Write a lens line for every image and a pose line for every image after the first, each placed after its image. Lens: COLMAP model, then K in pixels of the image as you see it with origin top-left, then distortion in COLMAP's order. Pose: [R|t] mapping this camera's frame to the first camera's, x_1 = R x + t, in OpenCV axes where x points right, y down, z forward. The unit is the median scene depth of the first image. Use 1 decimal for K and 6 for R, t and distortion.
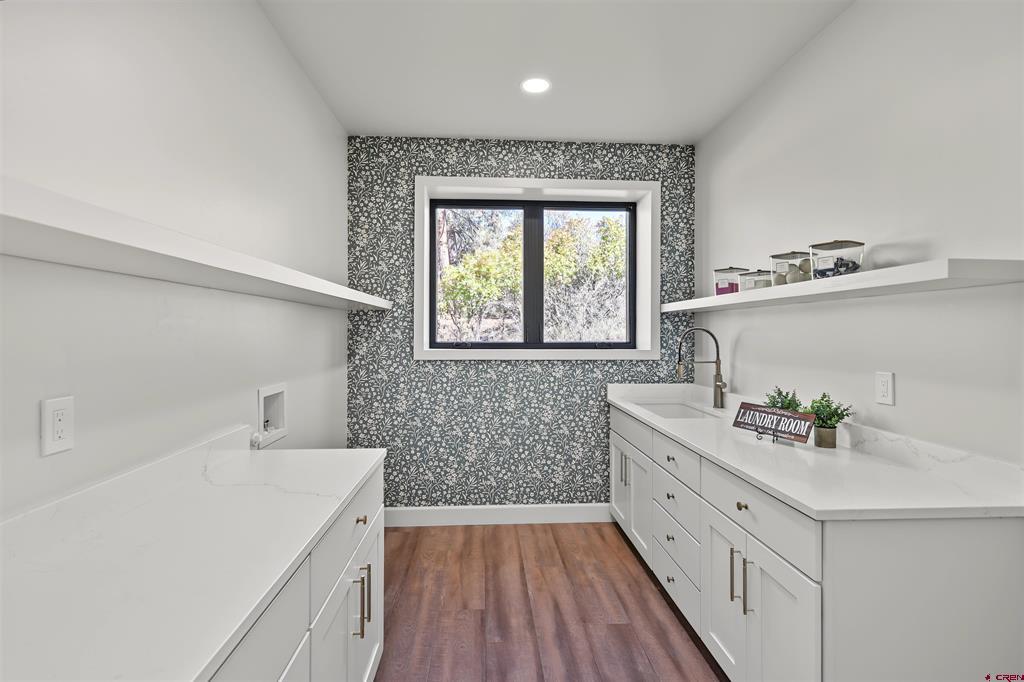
lens RADIAL K [[467.7, 0, 511.9], [0, 467.7, 332.8], [0, 0, 1]] dist [0.003803, -0.000417]
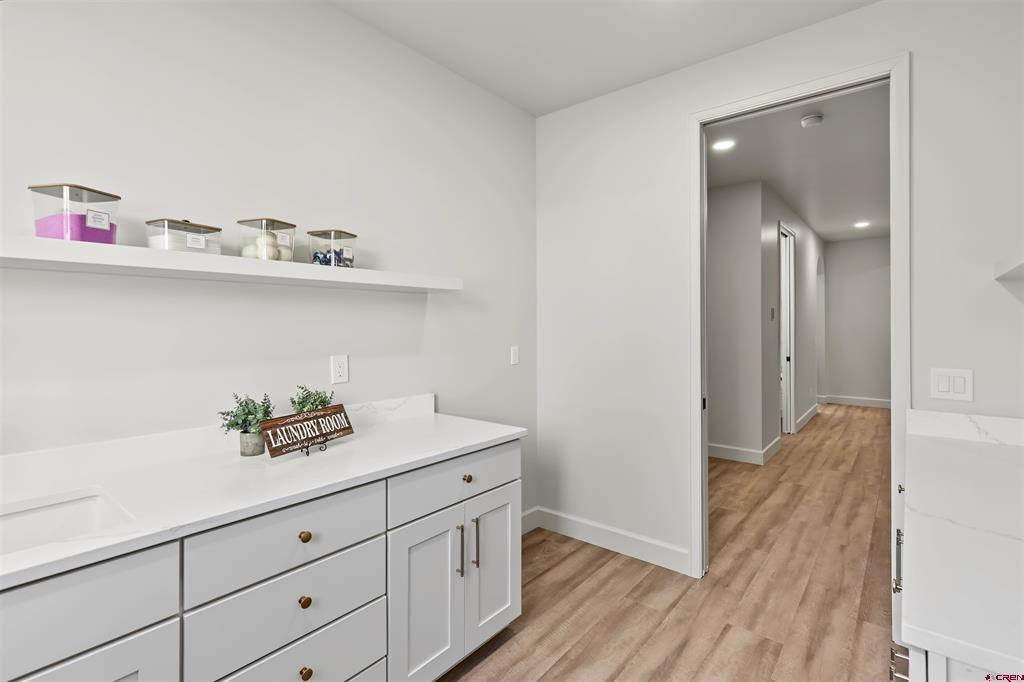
lens RADIAL K [[467.7, 0, 514.0], [0, 467.7, 322.9], [0, 0, 1]] dist [0.003803, -0.000417]
pose [[-0.729325, 0.000287, 0.684167, -0.200877], [-0.001719, 0.999996, -0.002251, 0.004094], [-0.684165, -0.002818, -0.729322, 1.021864]]
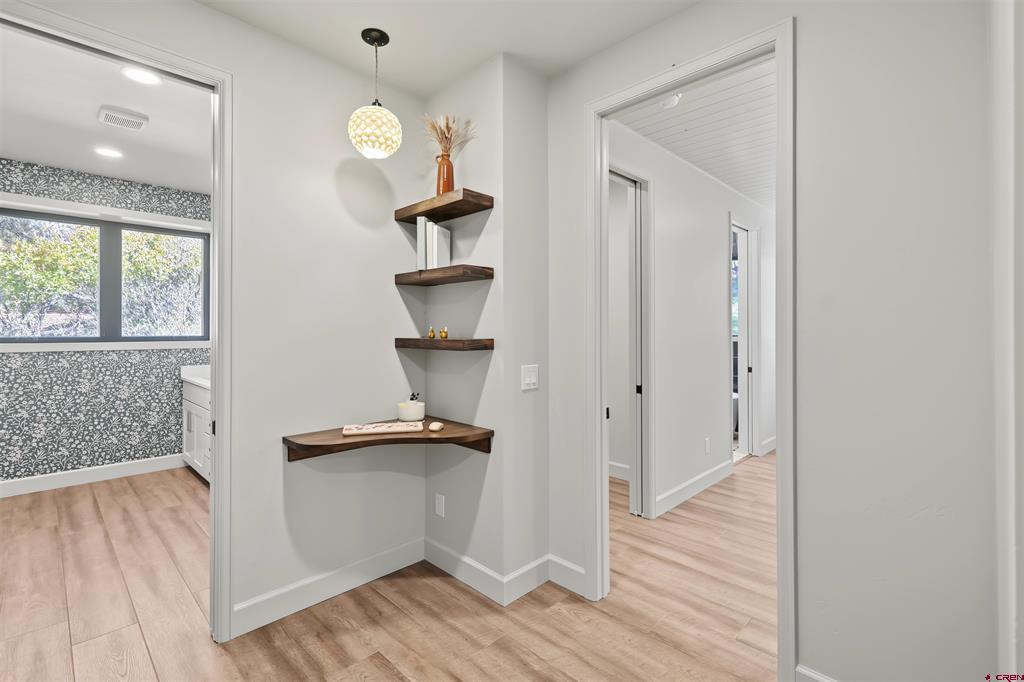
lens RADIAL K [[467.7, 0, 510.1], [0, 467.7, 328.3], [0, 0, 1]] dist [0.003803, -0.000417]
pose [[0.747765, 0.001185, 0.663962, 0.014243], [0.001339, 0.999994, -0.003293, 0.004366], [-0.663962, 0.003351, 0.747759, -0.668794]]
